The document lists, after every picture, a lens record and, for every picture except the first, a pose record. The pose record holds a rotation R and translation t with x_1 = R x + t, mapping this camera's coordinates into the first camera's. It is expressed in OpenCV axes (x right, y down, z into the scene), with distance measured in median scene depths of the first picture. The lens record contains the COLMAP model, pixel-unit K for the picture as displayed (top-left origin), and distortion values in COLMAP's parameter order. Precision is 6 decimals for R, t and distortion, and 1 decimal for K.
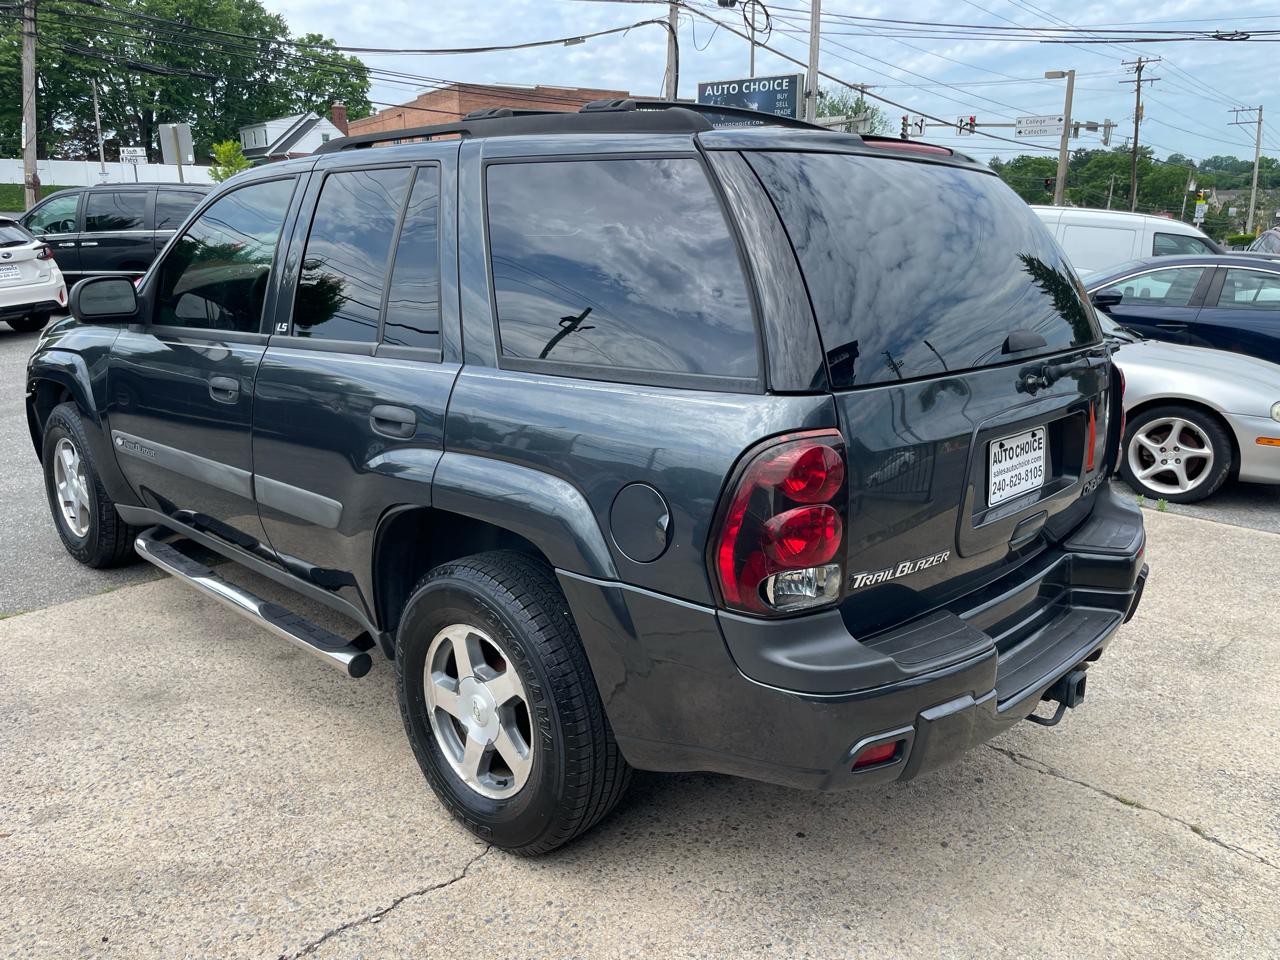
lens RADIAL K [[964.8, 0, 648.5], [0, 964.8, 475.5], [0, 0, 1]] dist [0.087198, -0.115405]
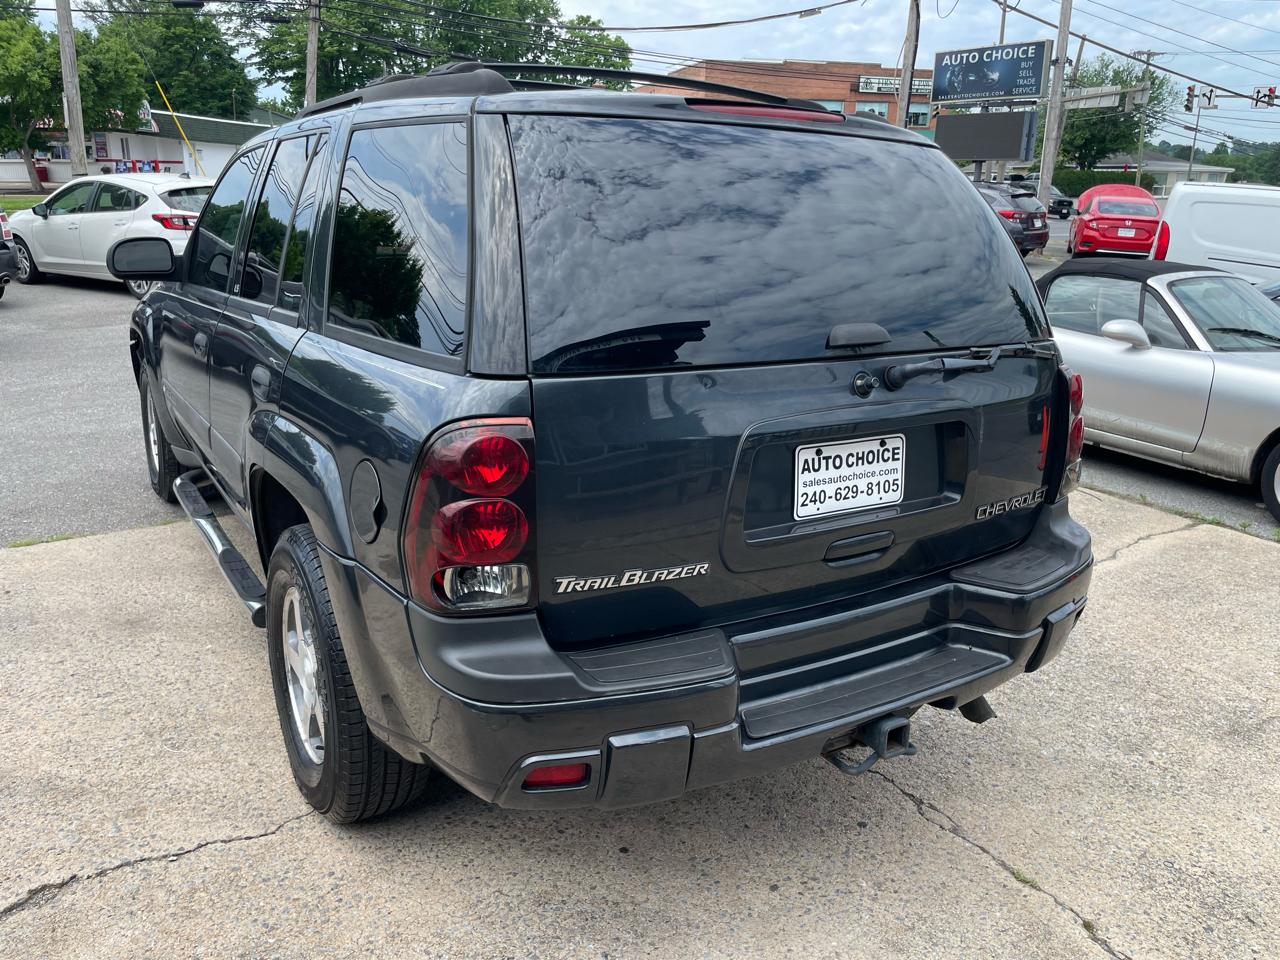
lens RADIAL K [[964.8, 0, 643.6], [0, 964.8, 466.8], [0, 0, 1]] dist [0.087198, -0.115405]
pose [[0.967813, 0.081533, -0.238095, 0.344354], [-0.078168, 0.996662, 0.023557, -0.021234], [0.239221, -0.004187, 0.970956, 0.088453]]
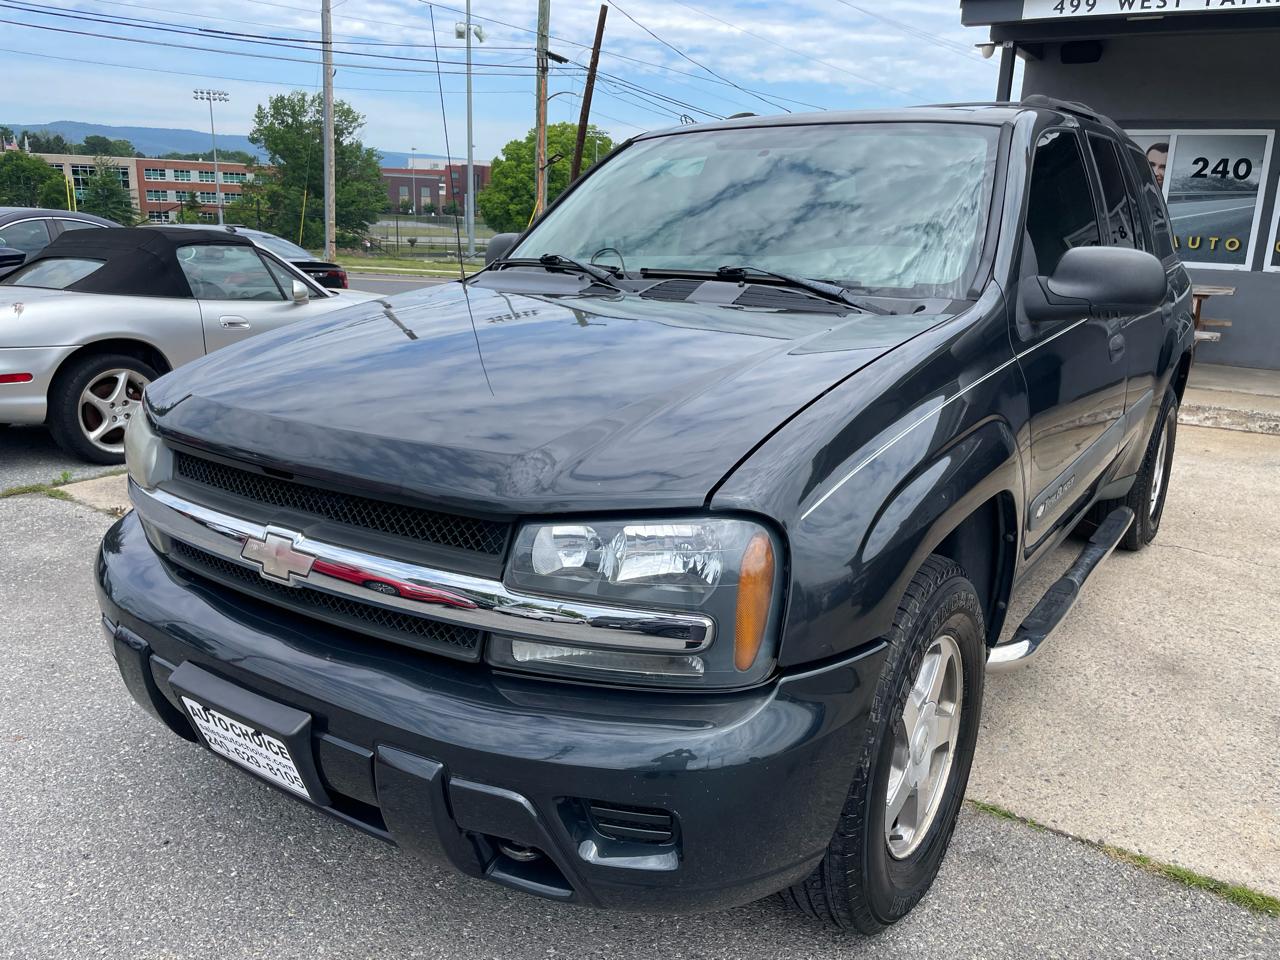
lens RADIAL K [[970.2, 0, 647.1], [0, 970.2, 464.9], [0, 0, 1]] dist [0.084062, -0.112980]
pose [[-0.147425, -0.259928, 0.954308, -1.539063], [0.223338, 0.931182, 0.288132, -0.424177], [-0.963528, 0.255611, -0.079227, 1.796277]]
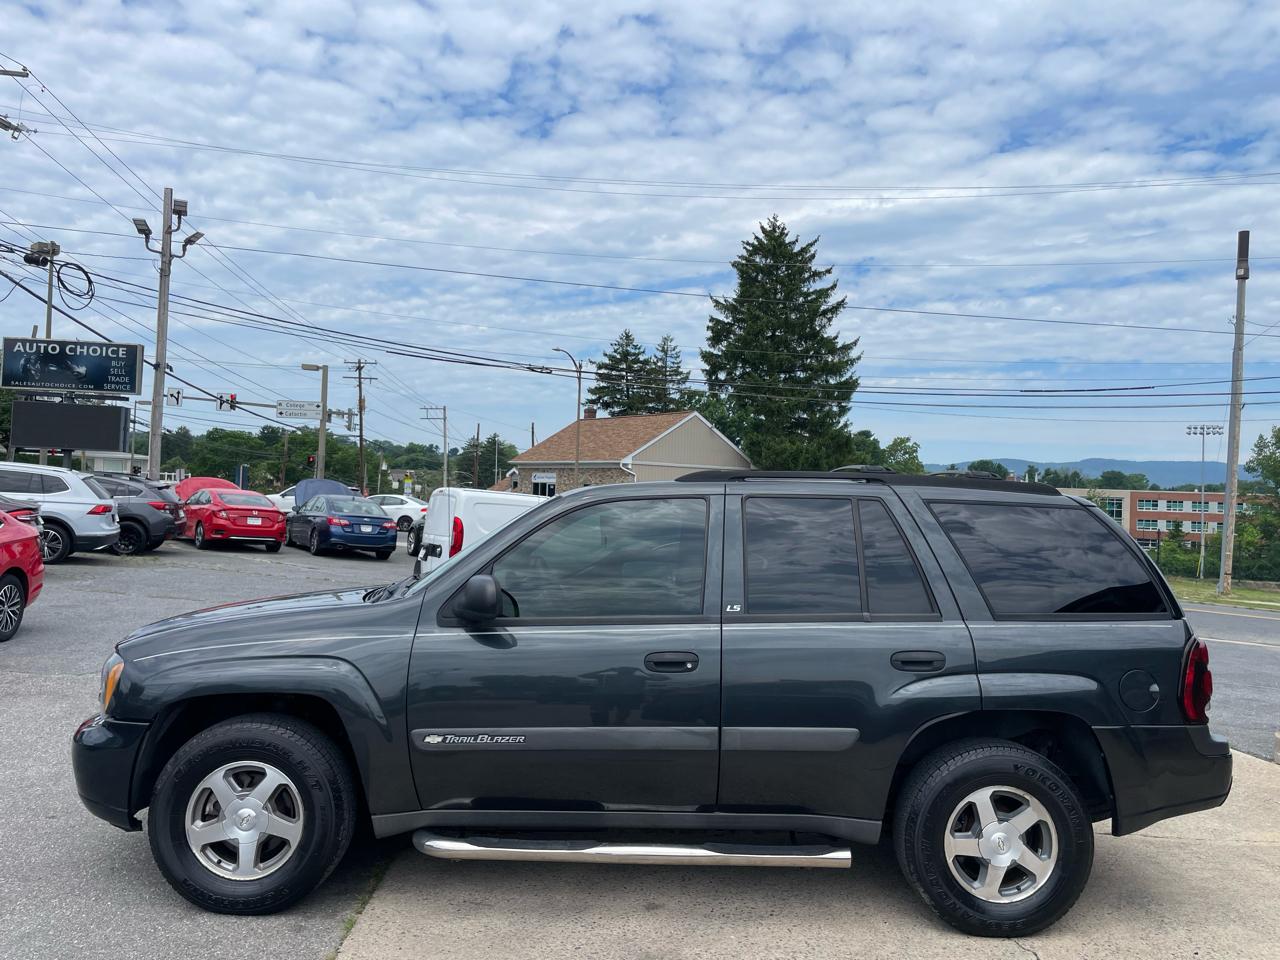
lens RADIAL K [[970.2, 0, 647.3], [0, 970.2, 474.7], [0, 0, 1]] dist [0.084062, -0.112980]
pose [[0.711217, 0.039379, 0.701869, -1.522085], [0.149276, 0.967199, -0.205529, -0.080541], [-0.686941, 0.250948, 0.682010, 0.145804]]
